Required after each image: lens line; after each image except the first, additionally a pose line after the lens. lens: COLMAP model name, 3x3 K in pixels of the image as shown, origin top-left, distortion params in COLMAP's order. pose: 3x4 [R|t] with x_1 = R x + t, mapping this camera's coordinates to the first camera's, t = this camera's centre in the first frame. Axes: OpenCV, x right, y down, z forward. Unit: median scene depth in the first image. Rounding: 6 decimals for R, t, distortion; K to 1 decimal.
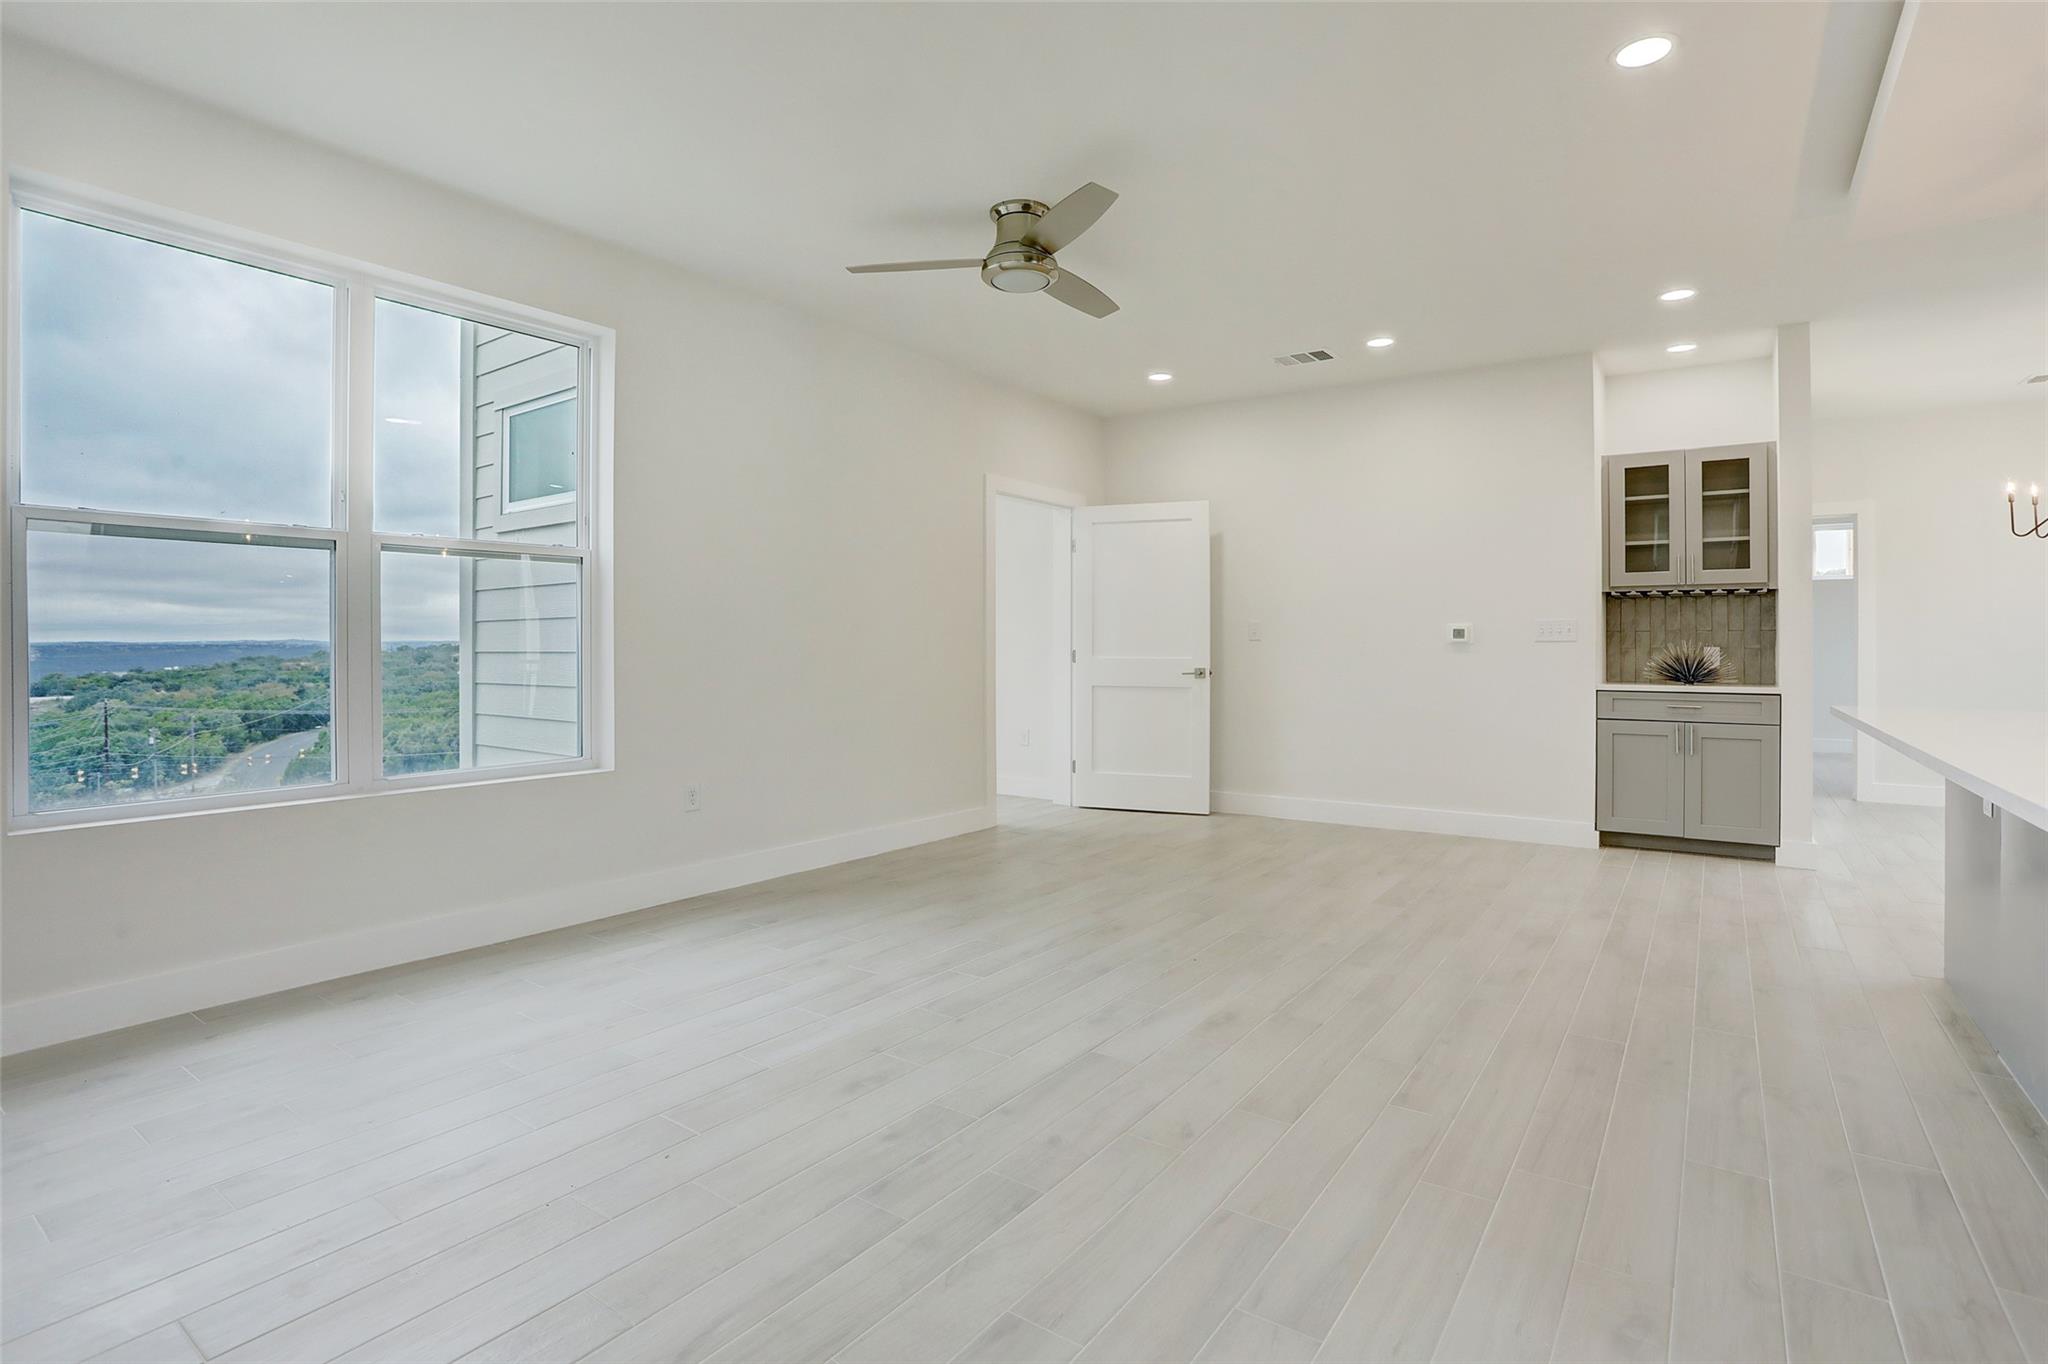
lens RADIAL K [[1002.0, 0, 1011.9], [0, 1002.0, 653.4], [0, 0, 1]] dist [-0.072204, 0.027119]
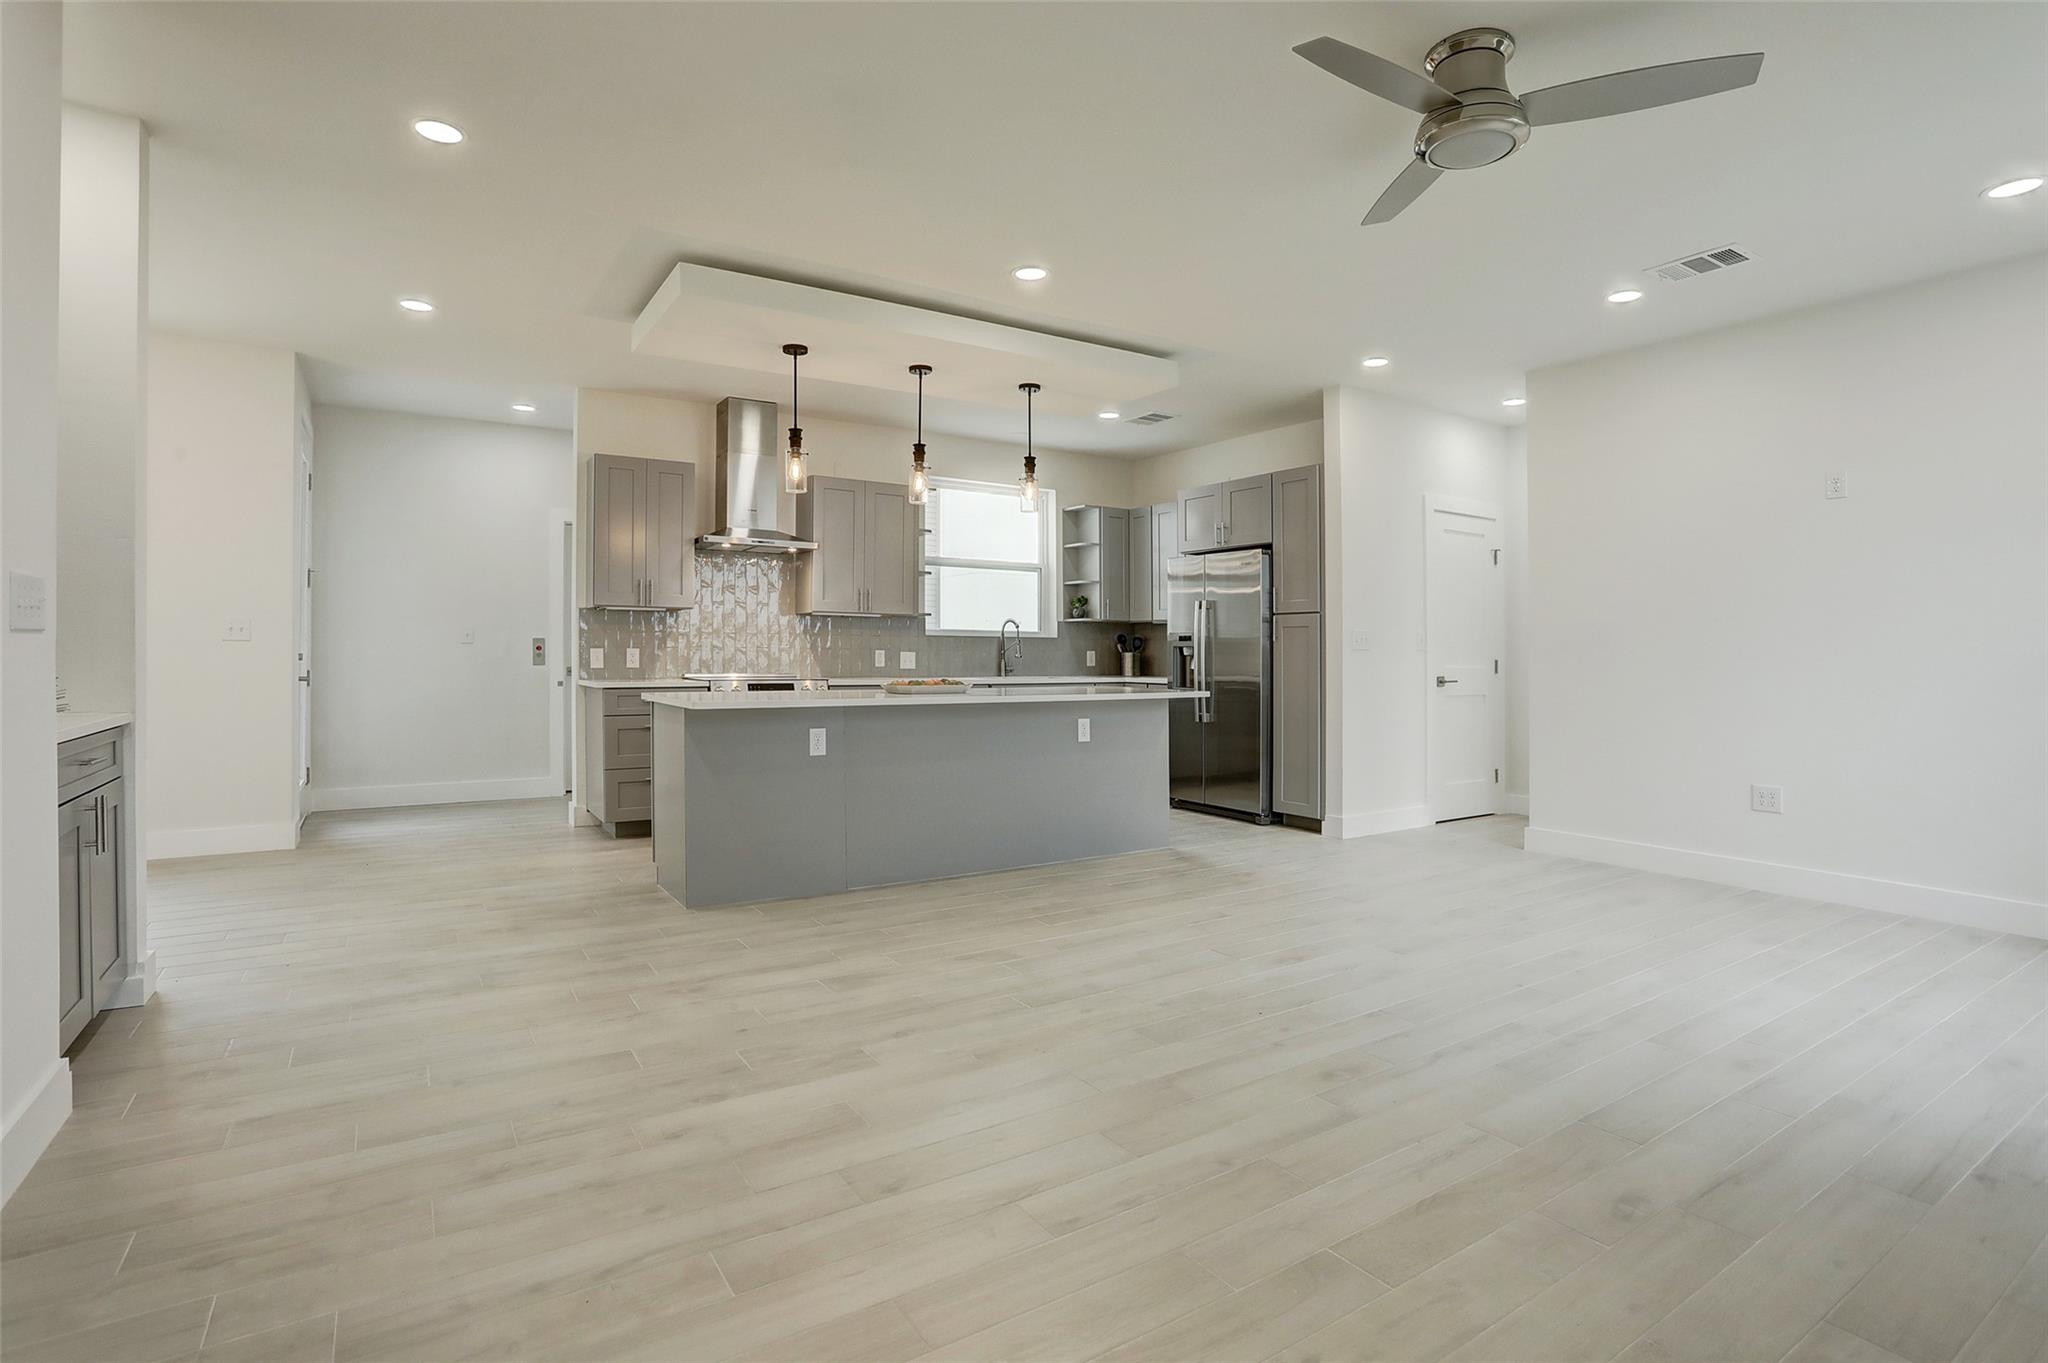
lens RADIAL K [[1007.8, 0, 1029.1], [0, 1007.8, 644.2], [0, 0, 1]] dist [-0.073792, 0.030835]
pose [[-0.935003, -0.005246, 0.354602, 0.042649], [-0.005659, 0.999984, -0.000126, -0.010344], [-0.354596, -0.002125, -0.935017, 1.234130]]
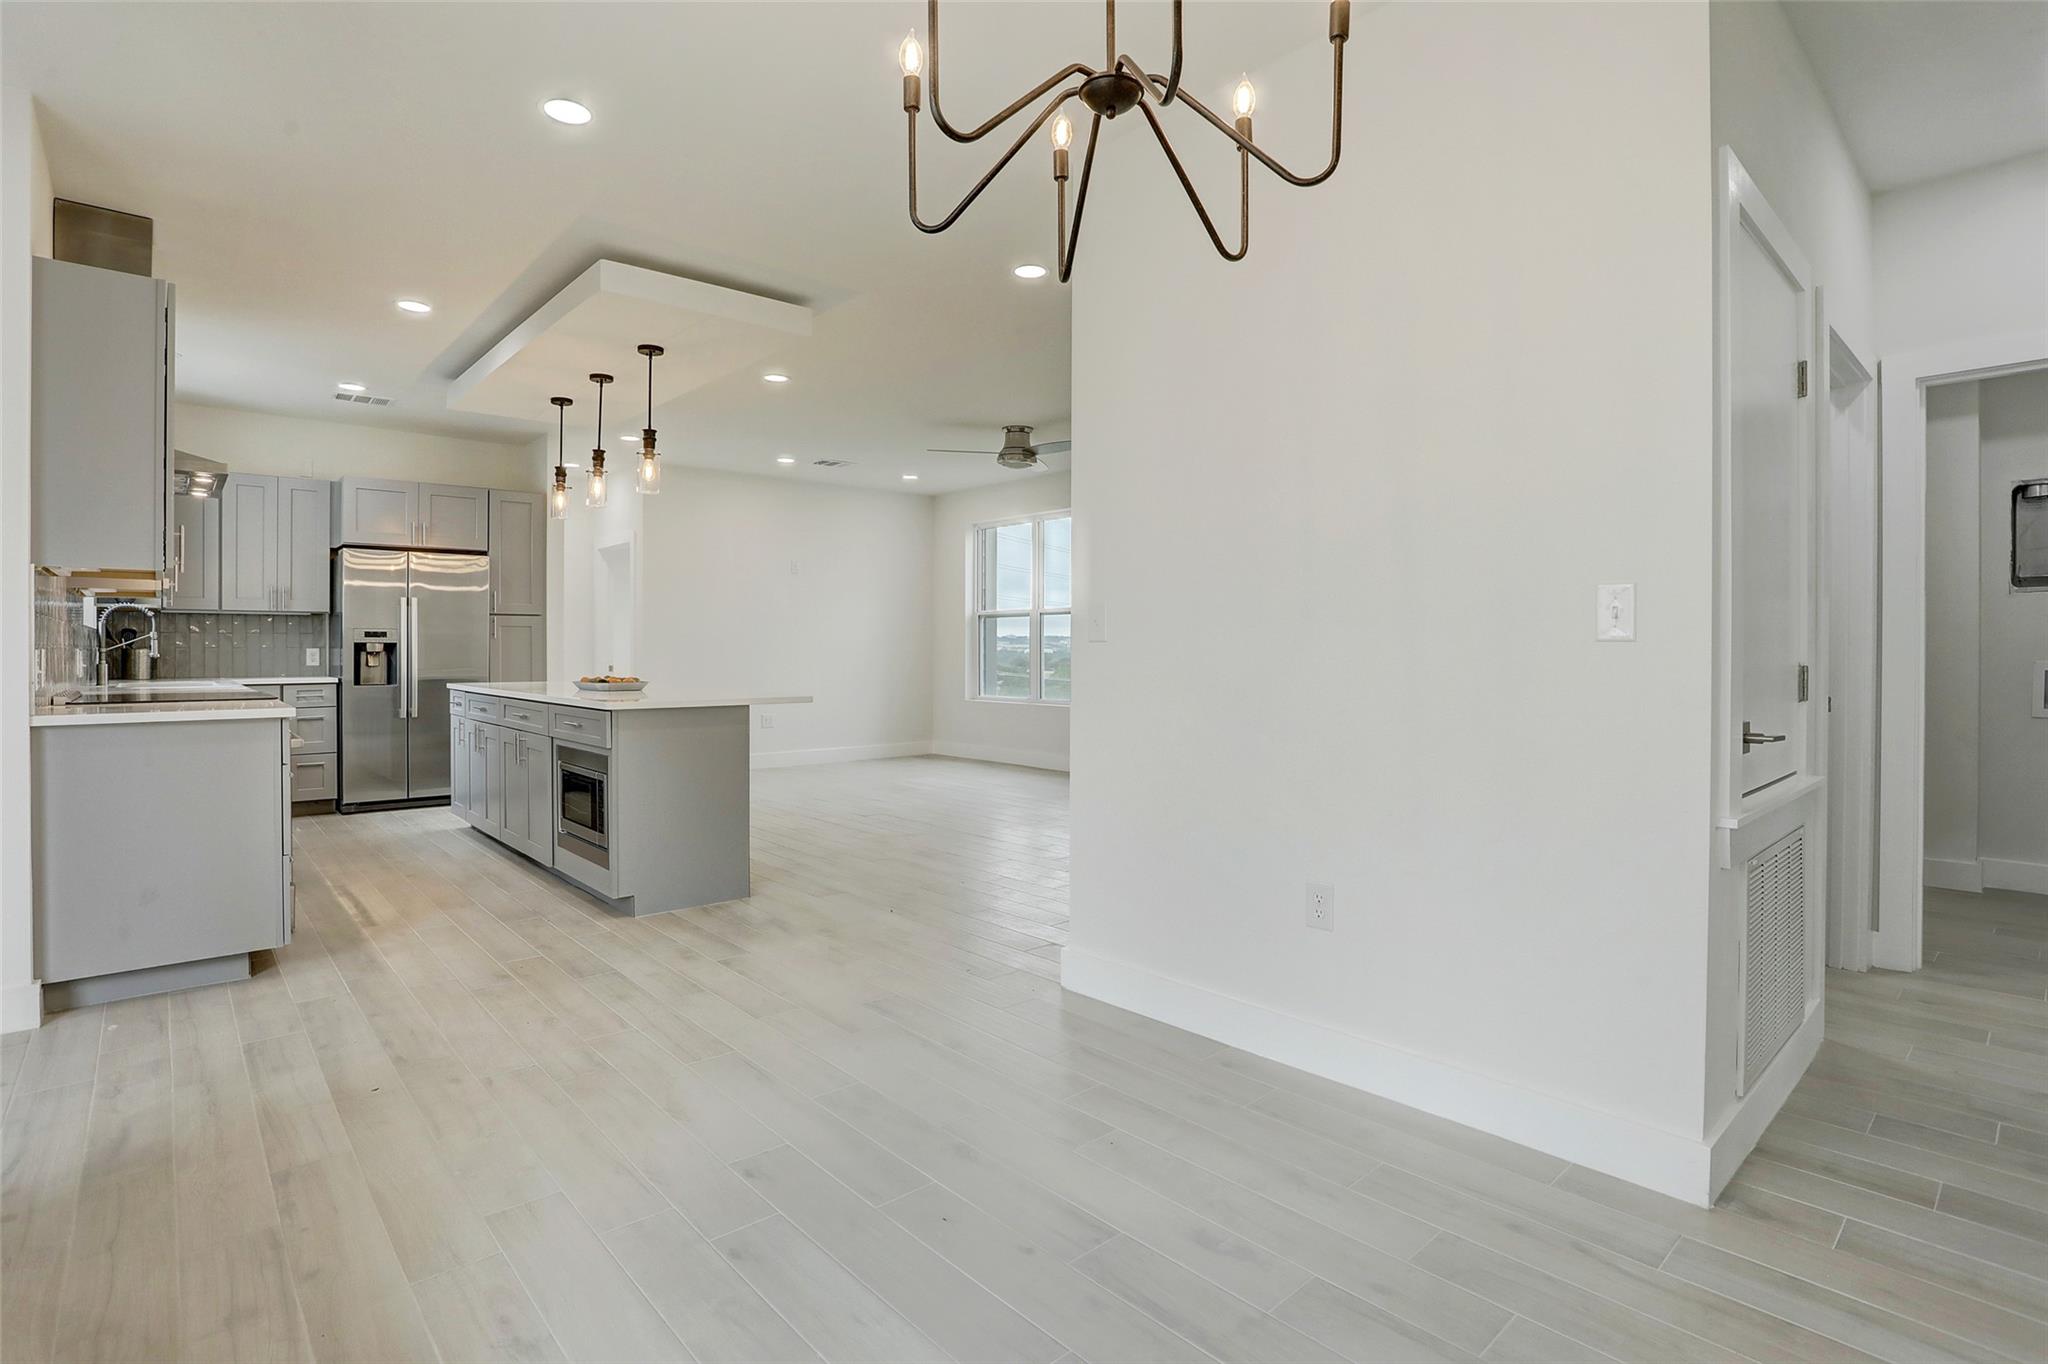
lens RADIAL K [[1023.3, 0, 993.1], [0, 1023.3, 653.1], [0, 0, 1]] dist [-0.047318, 0.030550]
pose [[-0.239186, 0.001908, -0.970972, 1.345078], [-0.006662, 0.999971, 0.003606, -0.006837], [0.970951, 0.007331, -0.239167, 0.986437]]
